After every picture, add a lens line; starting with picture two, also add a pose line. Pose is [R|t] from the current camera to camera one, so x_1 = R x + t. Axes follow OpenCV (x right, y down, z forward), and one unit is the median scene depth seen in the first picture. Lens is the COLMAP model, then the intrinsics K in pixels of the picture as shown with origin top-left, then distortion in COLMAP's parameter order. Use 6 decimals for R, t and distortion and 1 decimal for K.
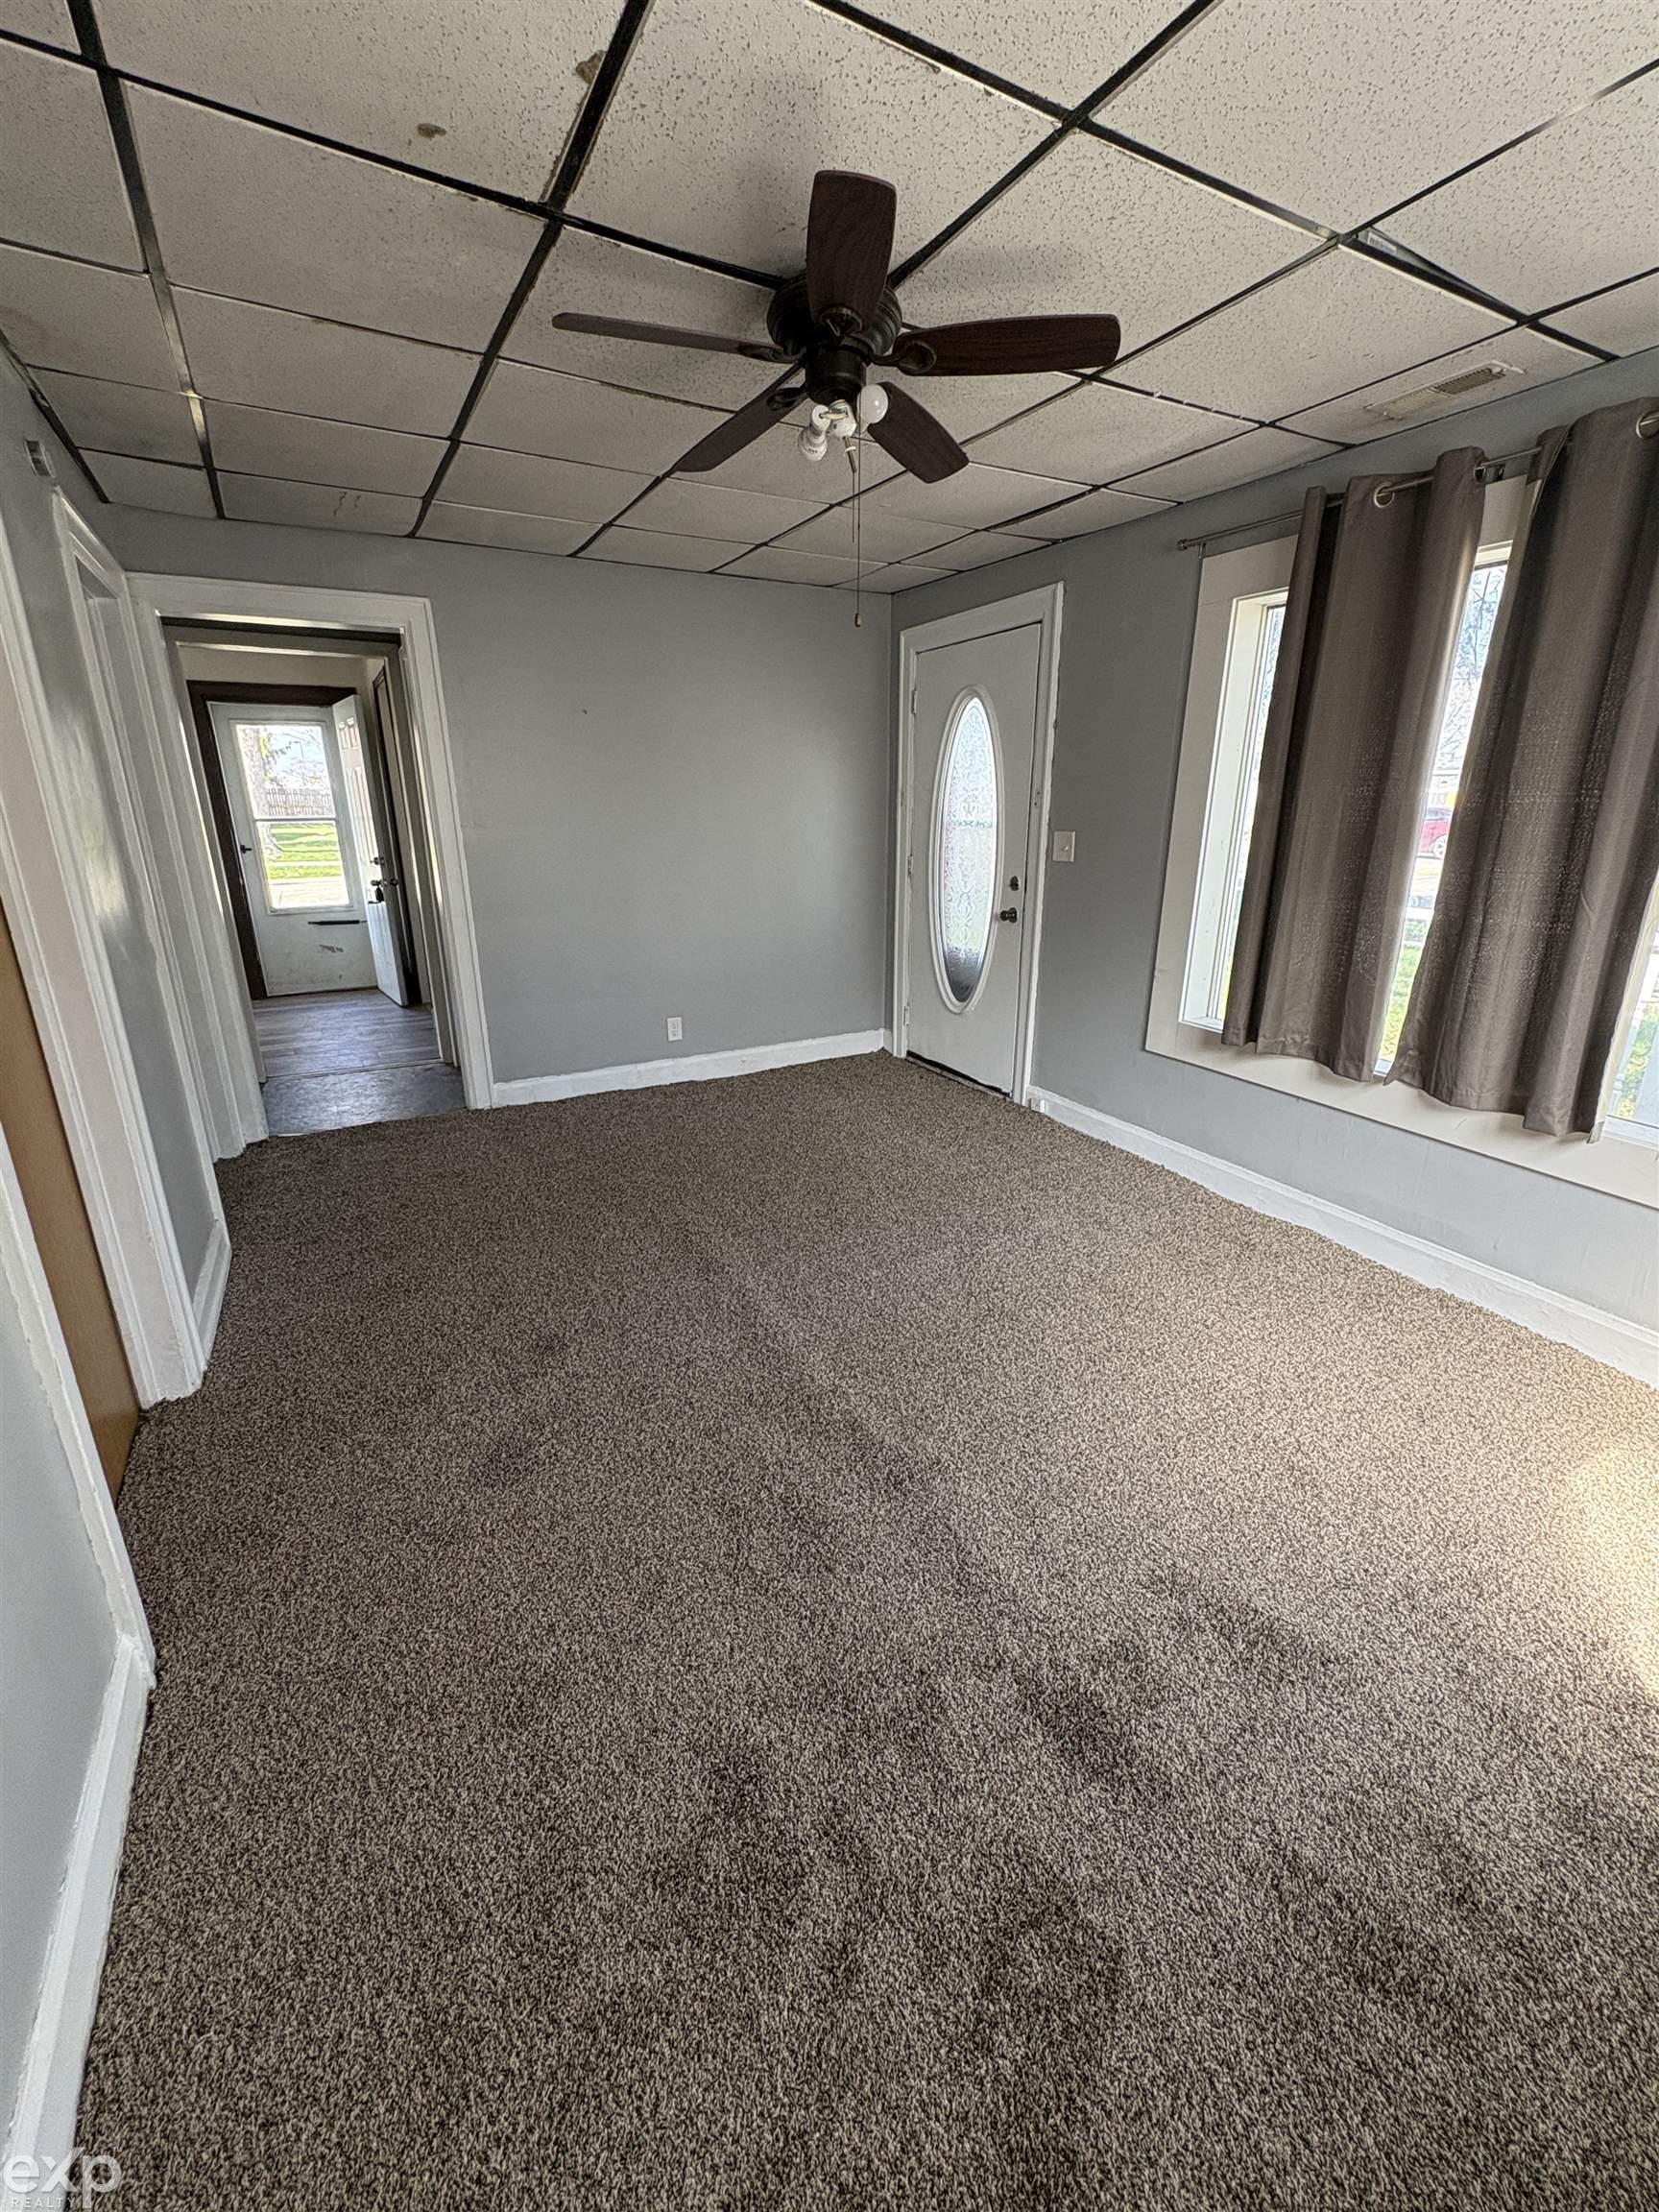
lens RADIAL K [[921.3, 0, 827.4], [0, 921.3, 1103.1], [0, 0, 1]] dist [0.000193, -0.000028]
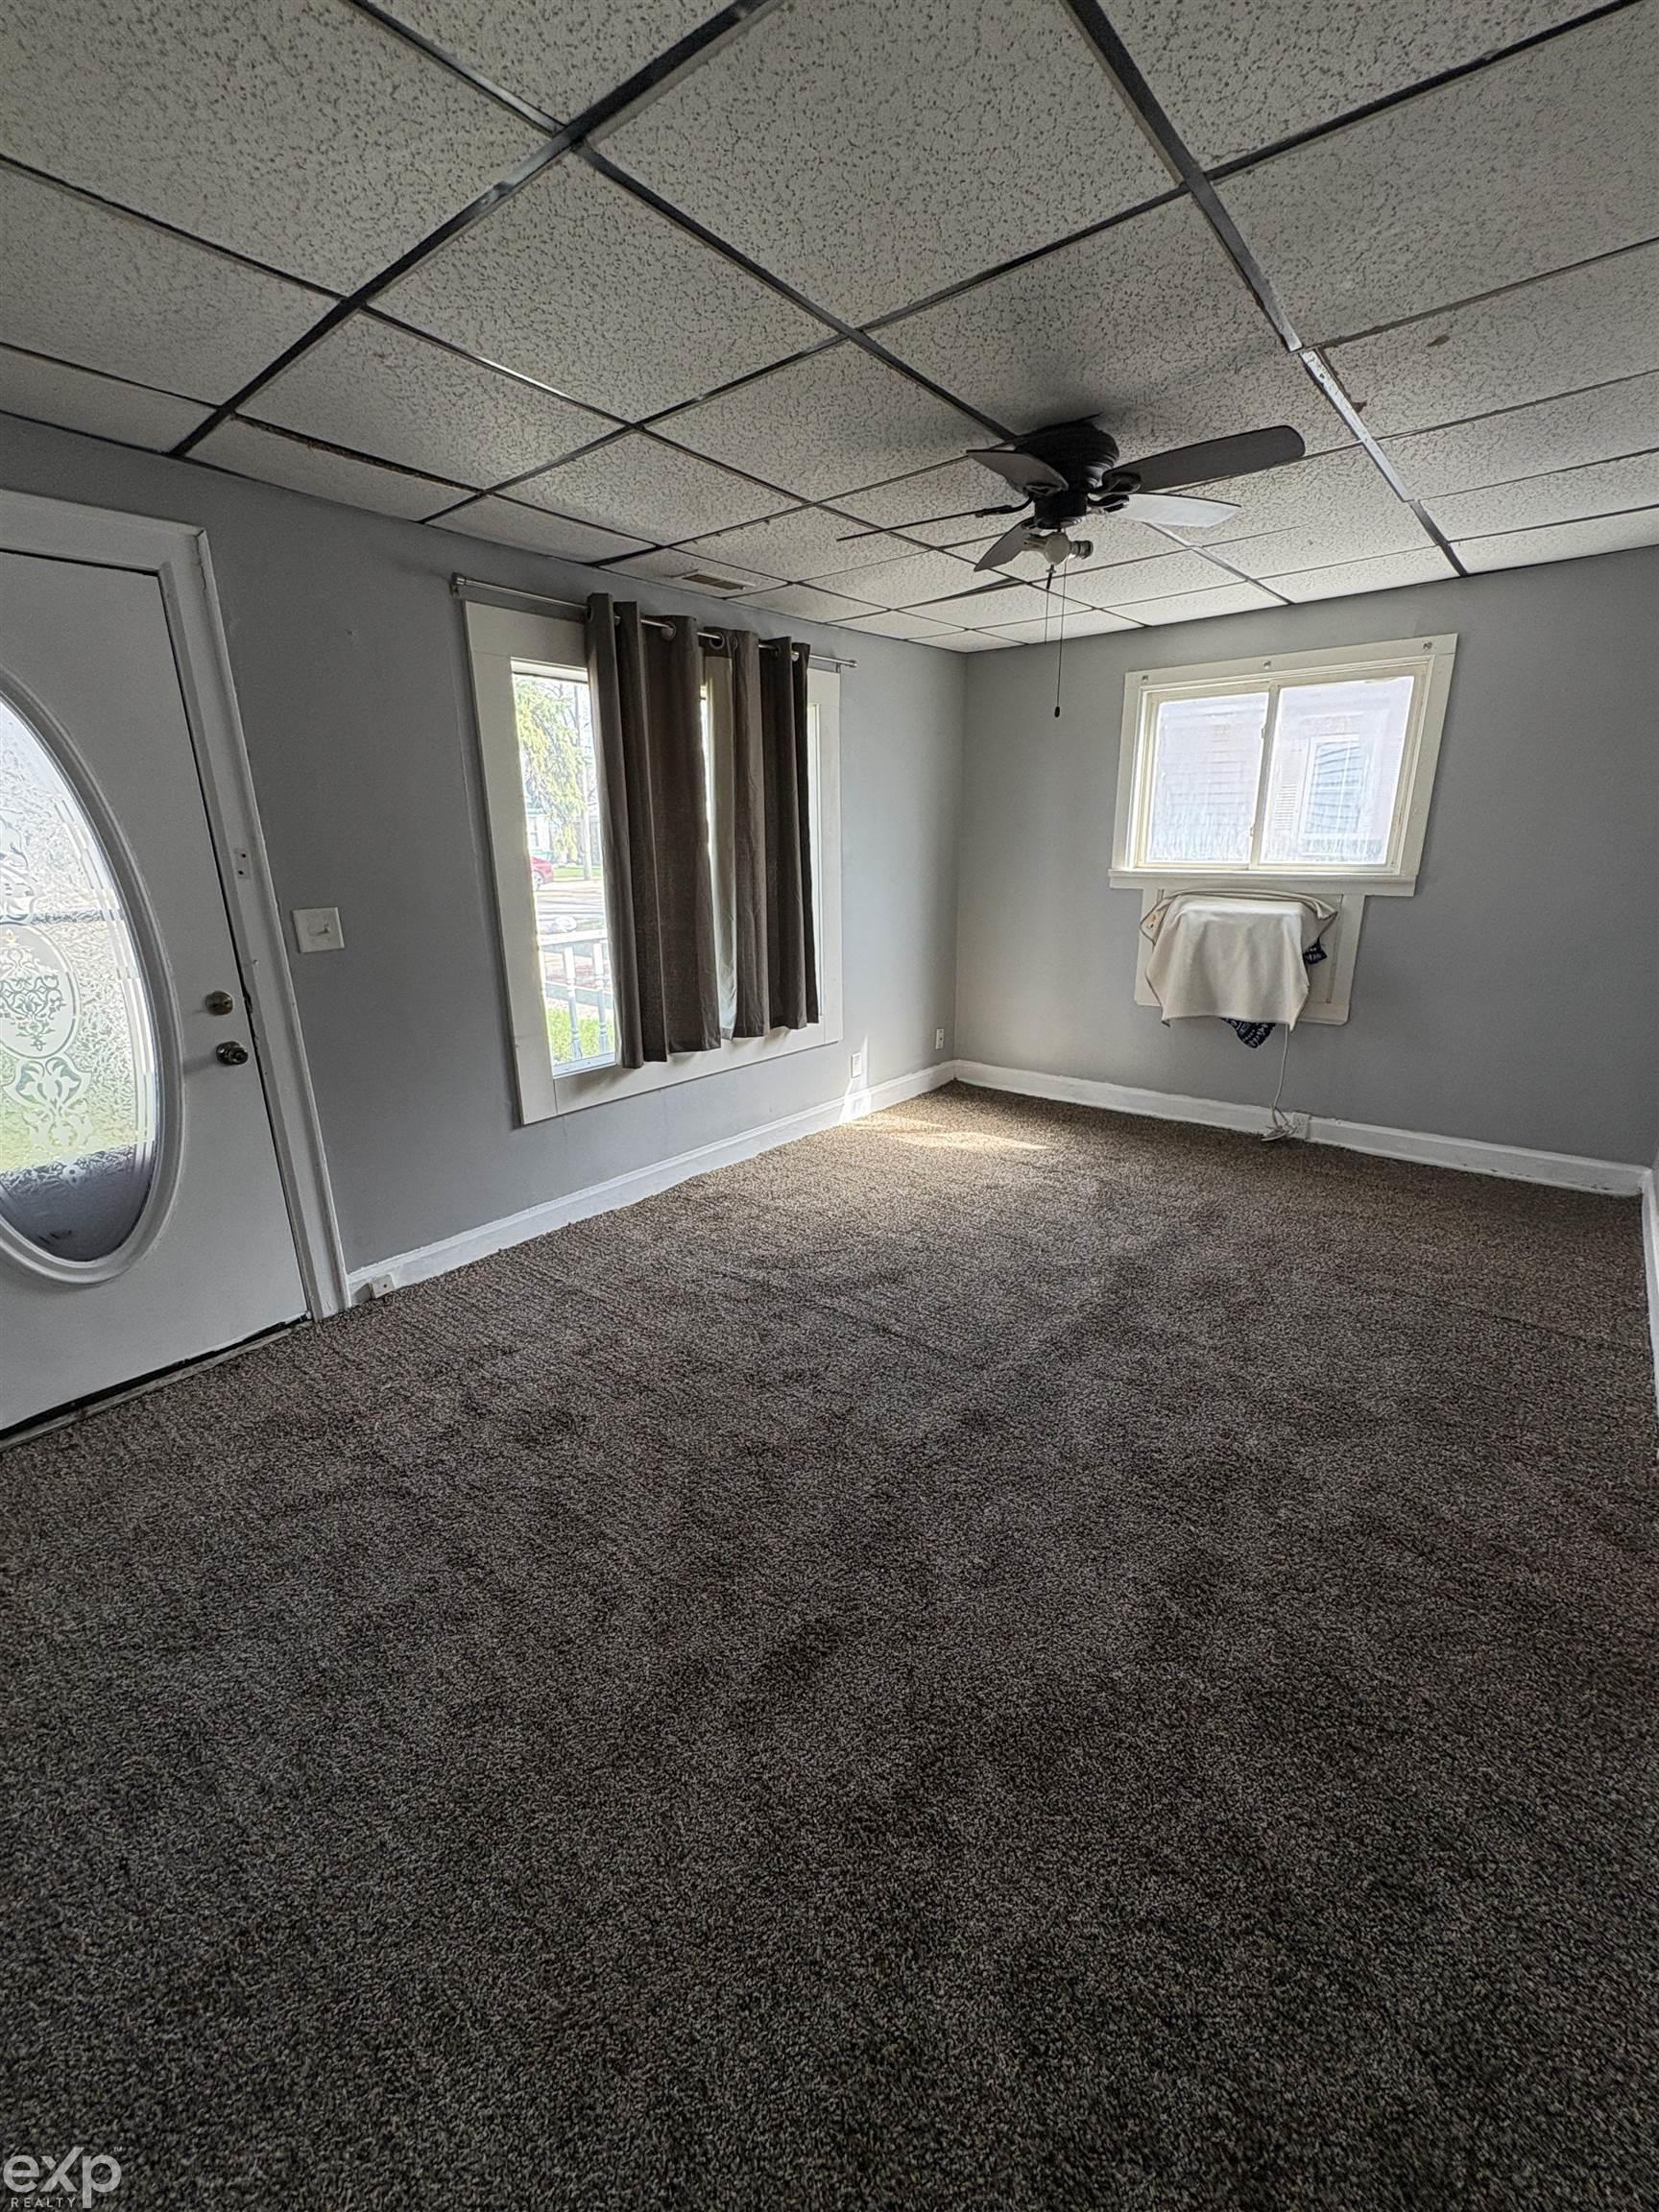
lens RADIAL K [[921.3, 0, 827.4], [0, 921.3, 1103.1], [0, 0, 1]] dist [0.000193, -0.000028]
pose [[-0.377679, -0.252379, 0.890878, -0.691814], [0.308984, 0.872635, 0.378202, -0.393269], [-0.872862, 0.418106, -0.251595, 1.139553]]
